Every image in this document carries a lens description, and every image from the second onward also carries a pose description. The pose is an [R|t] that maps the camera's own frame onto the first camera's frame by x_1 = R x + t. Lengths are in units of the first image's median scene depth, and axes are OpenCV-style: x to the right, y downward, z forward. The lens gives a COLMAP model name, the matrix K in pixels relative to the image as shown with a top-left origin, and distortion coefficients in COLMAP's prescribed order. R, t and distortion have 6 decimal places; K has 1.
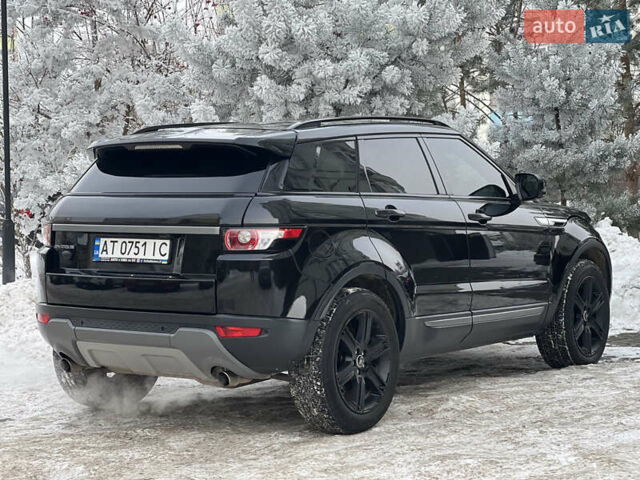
lens RADIAL K [[1600.5, 0, 320.0], [0, 1600.5, 240.0], [0, 0, 1]] dist [0.254183, 0.897870]
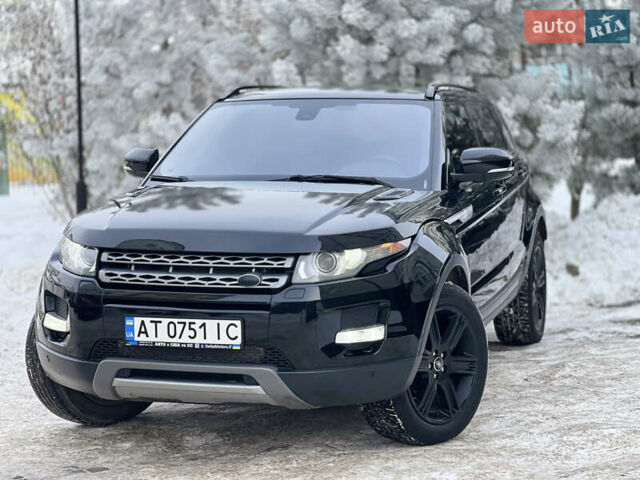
lens RADIAL K [[1600.5, 0, 320.0], [0, 1600.5, 240.0], [0, 0, 1]] dist [0.254183, 0.897870]
pose [[0.999987, -0.000561, -0.004985, -0.044314], [0.000701, 0.999606, 0.028062, -0.004042], [0.004968, -0.028065, 0.999594, 0.006396]]
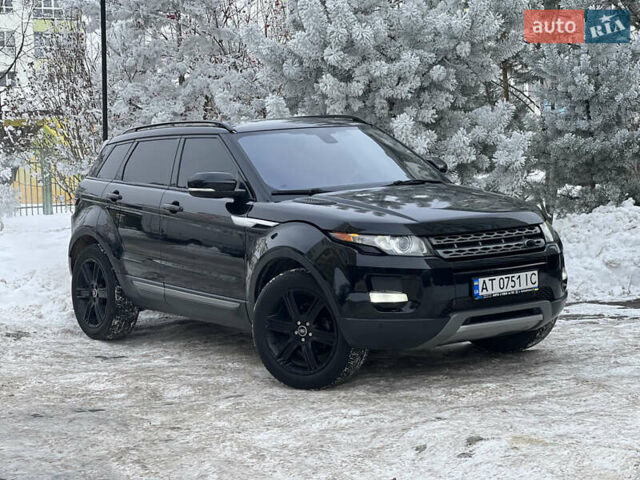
lens RADIAL K [[1601.8, 0, 309.9], [0, 1601.8, 238.6], [0, 0, 1]] dist [0.054589, 5.885329]
pose [[0.999146, 0.008097, -0.040507, 0.000123], [-0.007651, 0.999909, 0.011147, 0.003908], [0.040594, -0.010827, 0.999117, -0.156725]]
